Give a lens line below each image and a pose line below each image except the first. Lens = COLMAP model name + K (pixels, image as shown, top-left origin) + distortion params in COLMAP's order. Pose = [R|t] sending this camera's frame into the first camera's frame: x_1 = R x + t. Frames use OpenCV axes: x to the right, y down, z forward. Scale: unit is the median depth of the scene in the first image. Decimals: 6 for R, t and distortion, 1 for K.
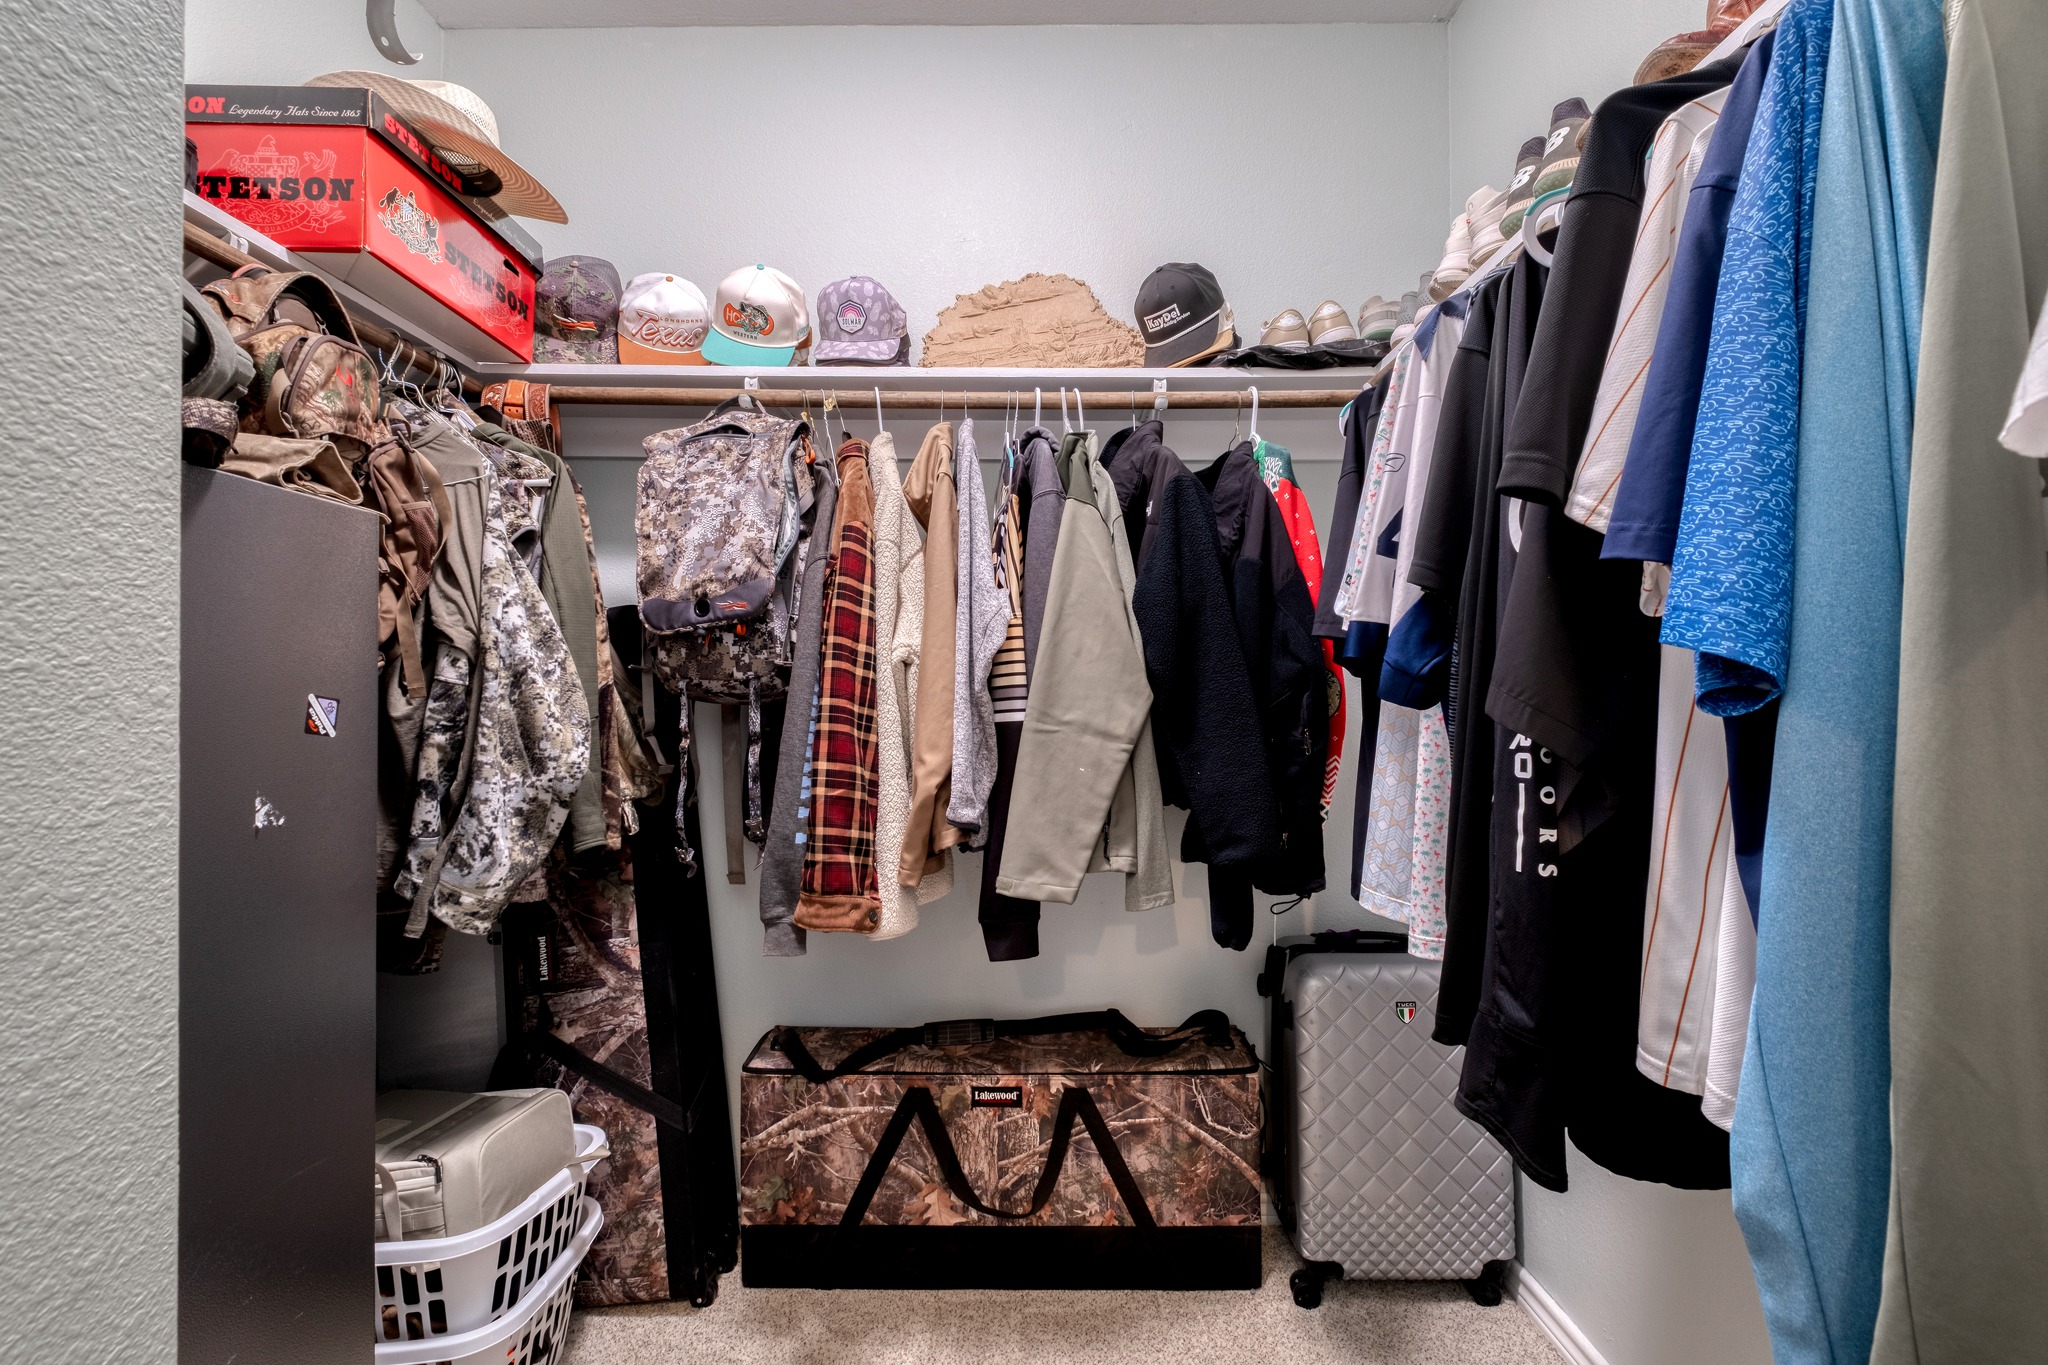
lens RADIAL K [[890.3, 0, 1038.1], [0, 890.3, 674.8], [0, 0, 1]] dist [-0.002831, -0.000017]
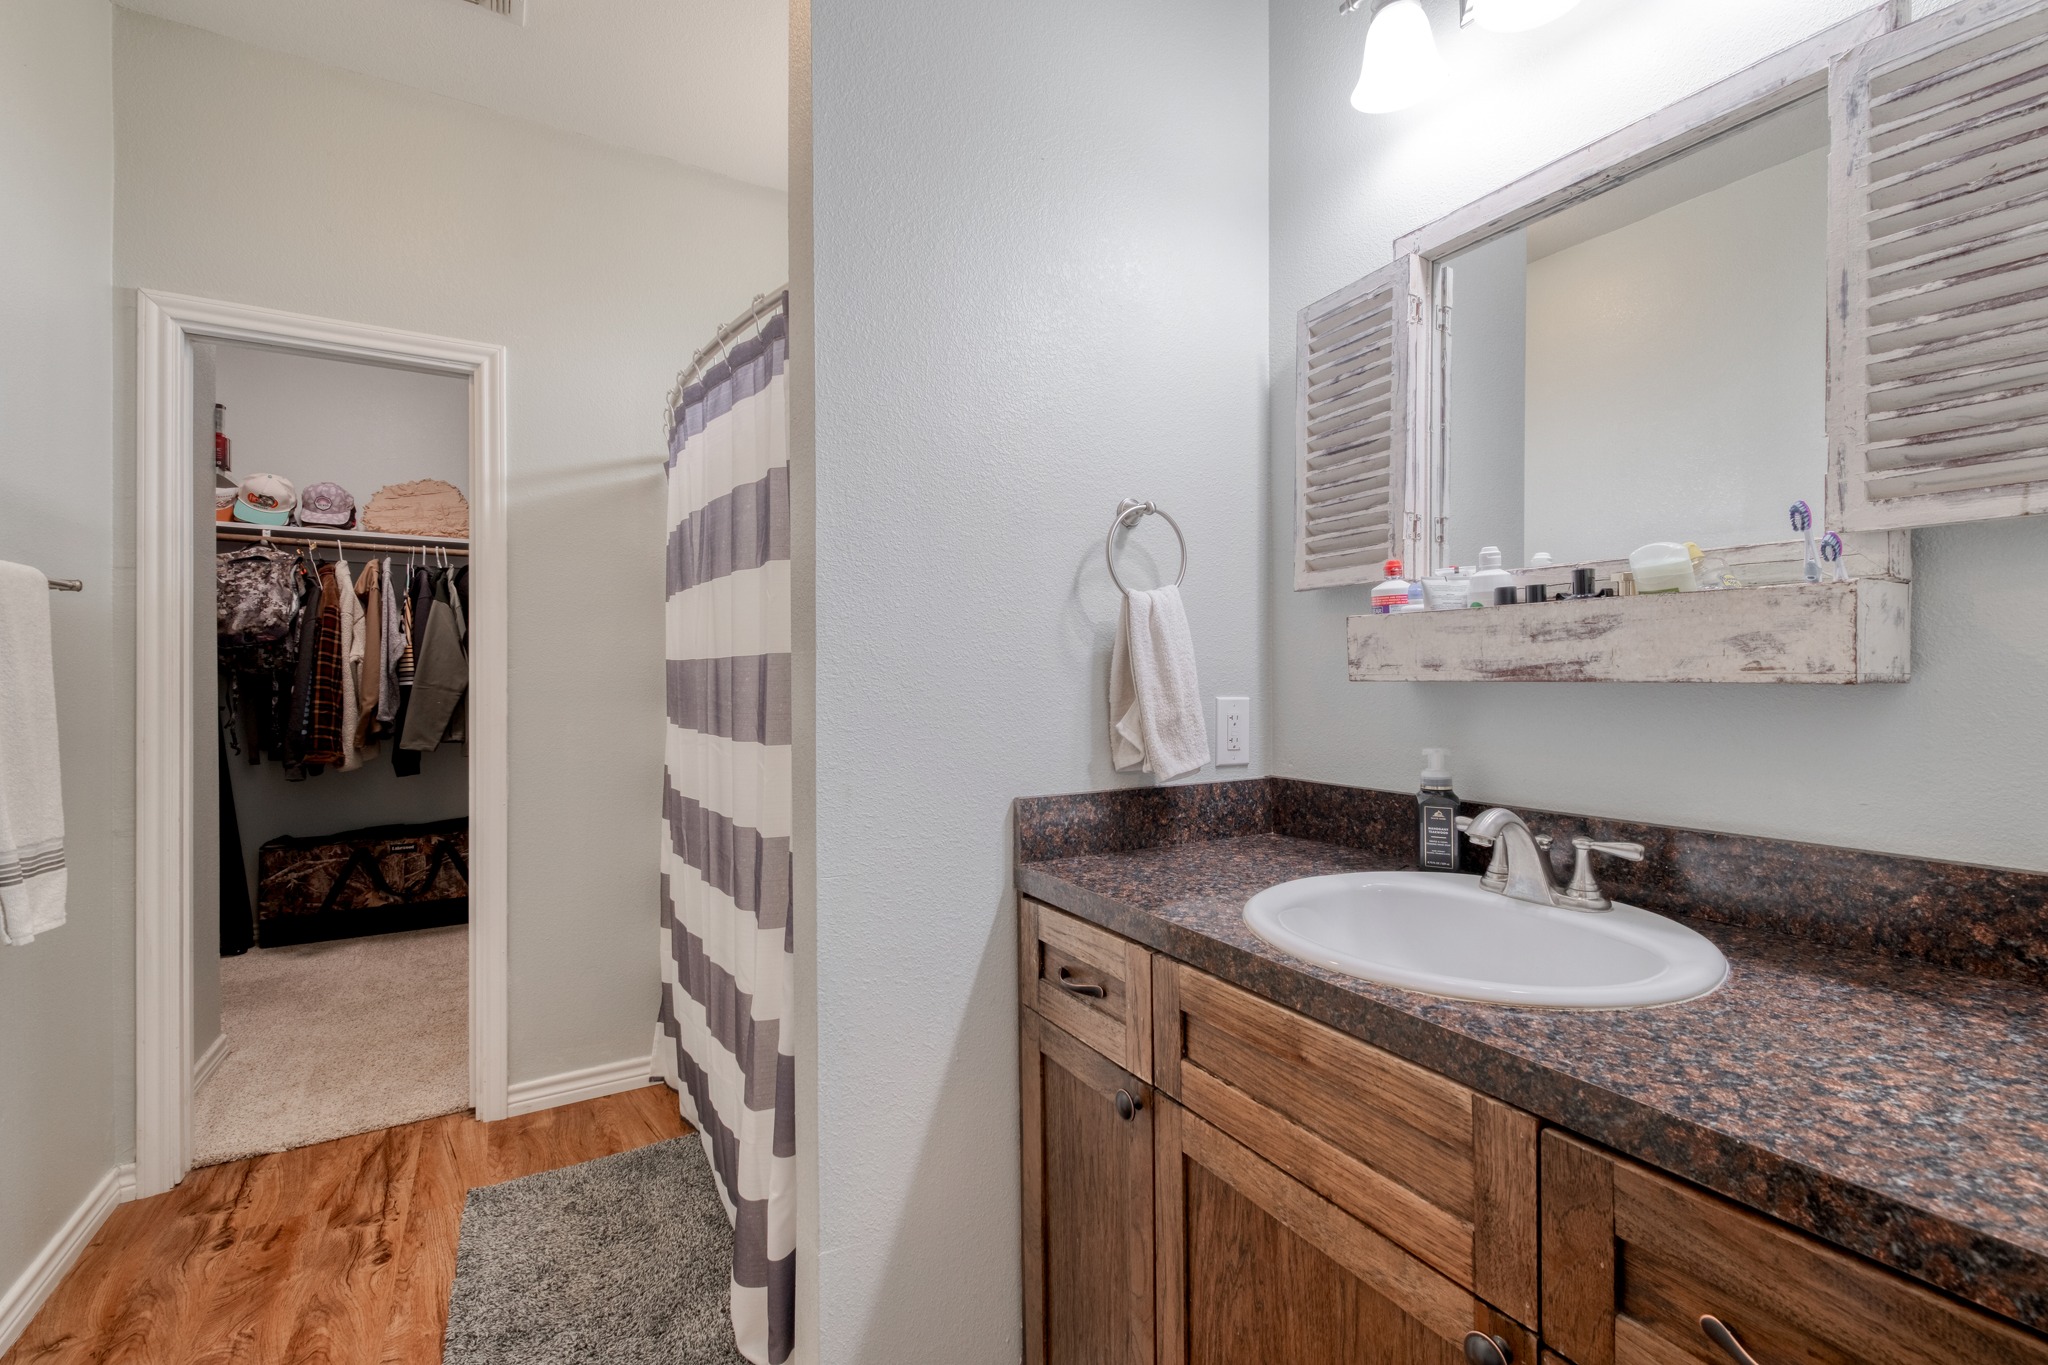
lens RADIAL K [[890.3, 0, 1038.1], [0, 890.3, 674.8], [0, 0, 1]] dist [-0.002831, -0.000017]
pose [[0.861932, 0.000779, 0.507023, 0.223033], [-0.006933, 0.999923, 0.010251, -0.015640], [-0.506977, -0.012351, 0.861871, -2.005542]]
